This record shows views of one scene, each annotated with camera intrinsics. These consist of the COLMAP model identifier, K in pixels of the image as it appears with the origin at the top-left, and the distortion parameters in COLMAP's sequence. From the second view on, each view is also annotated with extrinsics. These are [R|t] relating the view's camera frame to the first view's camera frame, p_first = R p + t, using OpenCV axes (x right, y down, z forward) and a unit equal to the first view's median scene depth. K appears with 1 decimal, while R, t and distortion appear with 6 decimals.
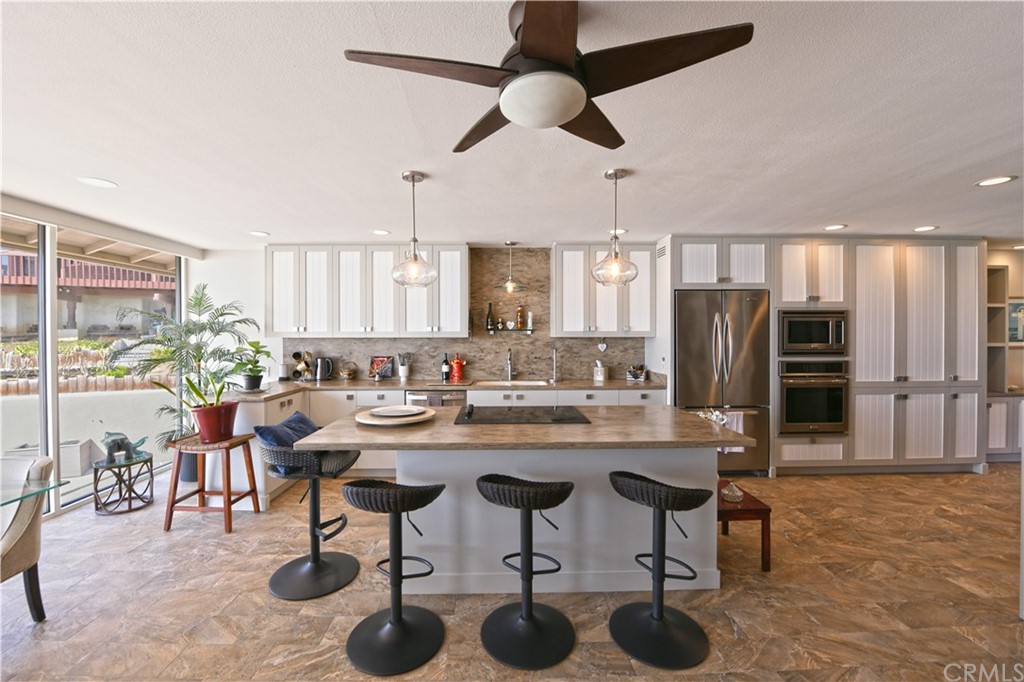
lens RADIAL K [[419.3, 0, 500.2], [0, 419.3, 336.5], [0, 0, 1]] dist [-0.014168, -0.000008]
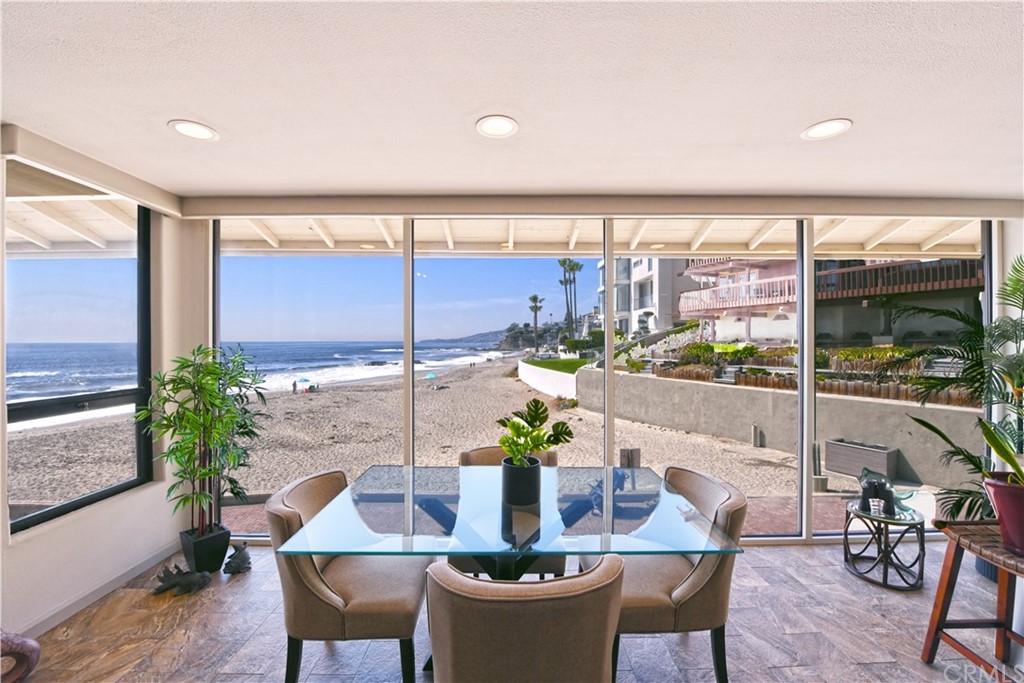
lens RADIAL K [[408.5, 0, 516.6], [0, 408.5, 346.8], [0, 0, 1]] dist [-0.016494, -0.000118]
pose [[0.007312, 0.013121, -0.999887, -0.194142], [-0.004325, 0.999905, 0.013090, -0.000911], [0.999964, 0.004229, 0.007368, 0.328057]]
